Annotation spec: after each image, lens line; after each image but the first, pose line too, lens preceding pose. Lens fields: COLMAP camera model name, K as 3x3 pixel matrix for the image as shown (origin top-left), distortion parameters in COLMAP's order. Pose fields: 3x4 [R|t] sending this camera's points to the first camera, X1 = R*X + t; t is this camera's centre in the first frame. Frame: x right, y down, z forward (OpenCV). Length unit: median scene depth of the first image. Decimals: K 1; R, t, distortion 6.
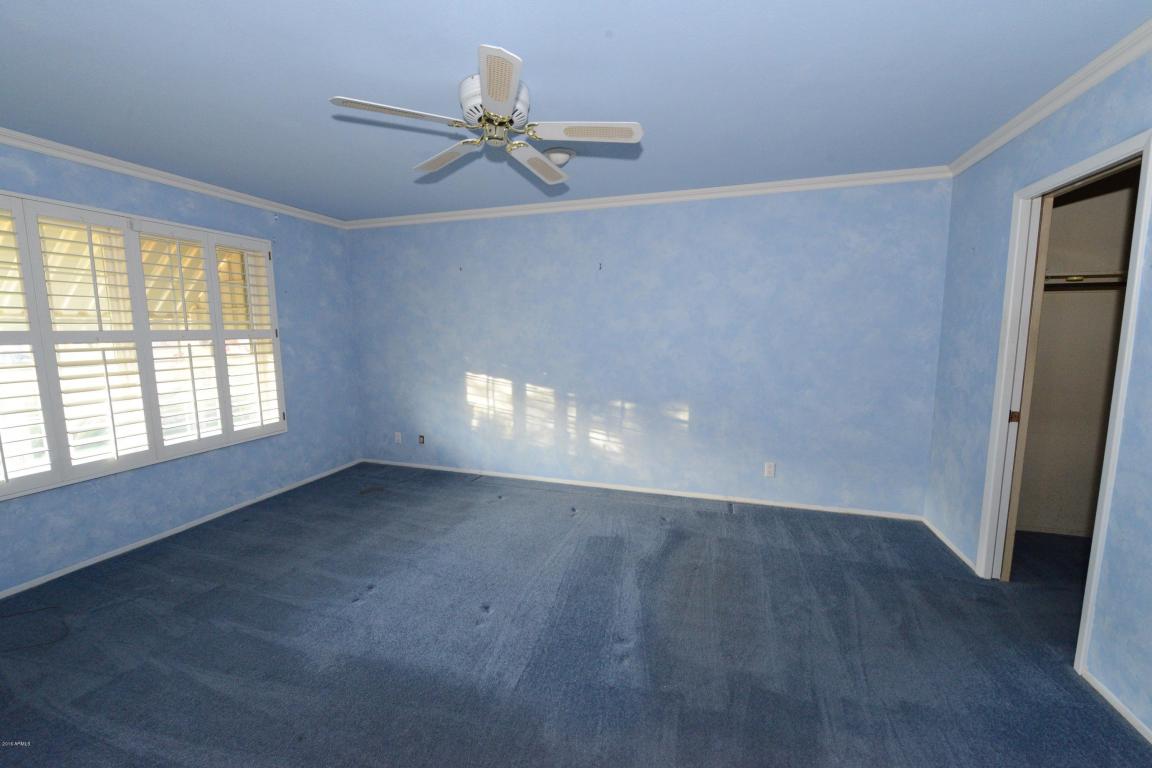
lens RADIAL K [[460.9, 0, 577.0], [0, 460.9, 388.0], [0, 0, 1]] dist [-0.010080, -0.000356]
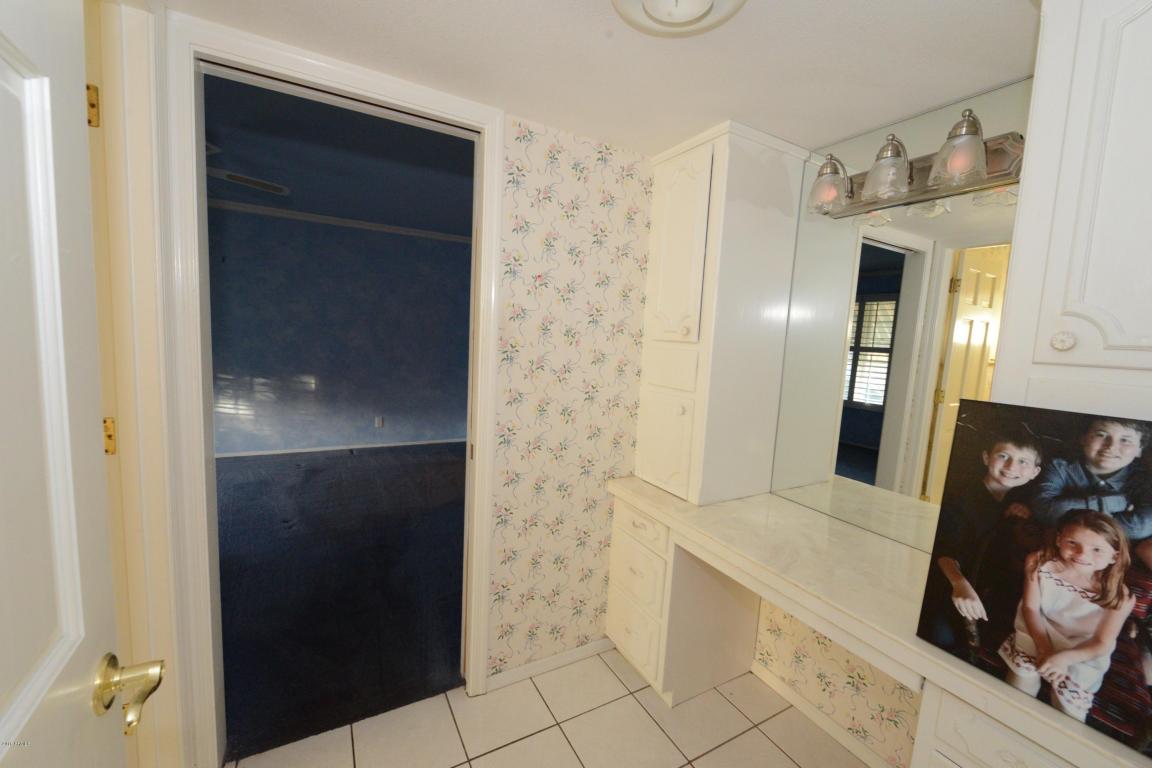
lens RADIAL K [[460.9, 0, 576.9], [0, 460.9, 387.5], [0, 0, 1]] dist [-0.010080, -0.000356]
pose [[0.688091, -0.032209, 0.724909, -0.204396], [0.027309, 0.999456, 0.018485, 0.065031], [-0.725110, 0.007077, 0.688597, -0.461032]]
